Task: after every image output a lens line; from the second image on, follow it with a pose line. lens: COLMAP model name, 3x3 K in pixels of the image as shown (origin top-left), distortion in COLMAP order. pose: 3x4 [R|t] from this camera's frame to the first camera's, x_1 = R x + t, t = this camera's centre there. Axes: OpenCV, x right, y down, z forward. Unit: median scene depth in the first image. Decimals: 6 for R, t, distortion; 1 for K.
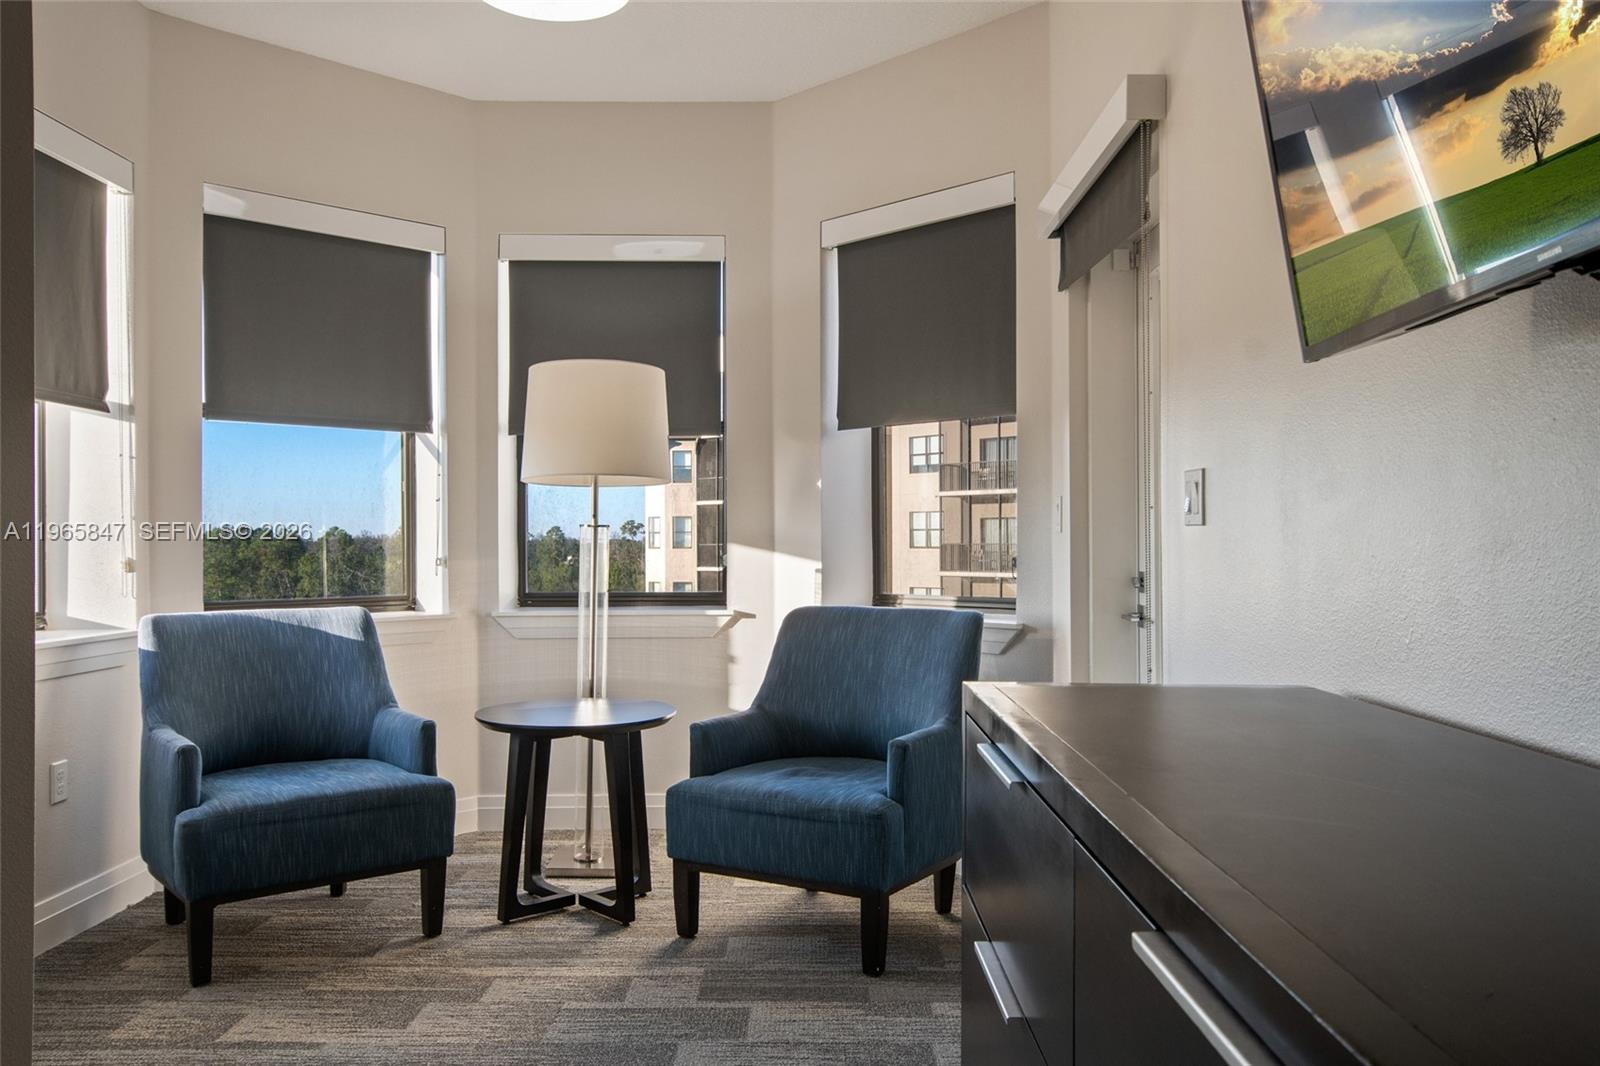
lens RADIAL K [[1226.3, 0, 800.0], [0, 1226.3, 533.0], [0, 0, 1]] dist [0.002257, 0.000269]
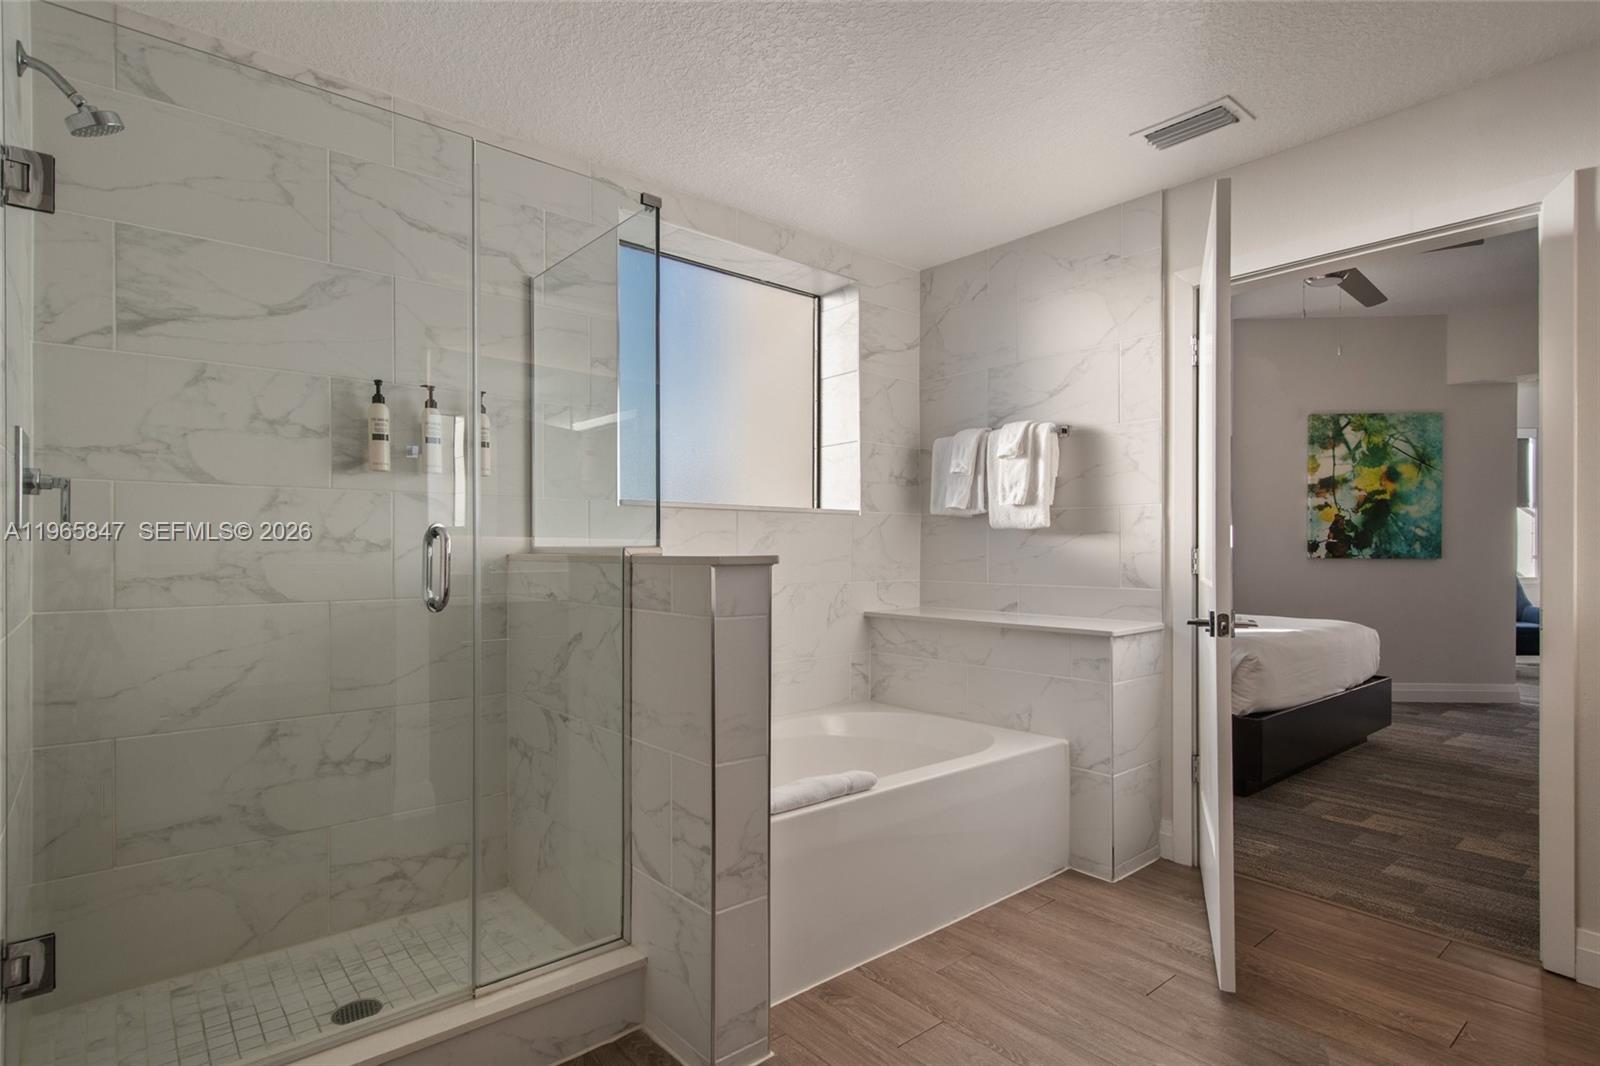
lens RADIAL K [[827.7, 0, 795.4], [0, 827.7, 552.0], [0, 0, 1]] dist [0.002725, 0.000538]
pose [[0.653147, 0.005865, -0.757208, 0.016239], [0.002210, 0.999951, 0.009651, -0.009018], [0.757228, -0.007977, 0.653102, -1.513553]]
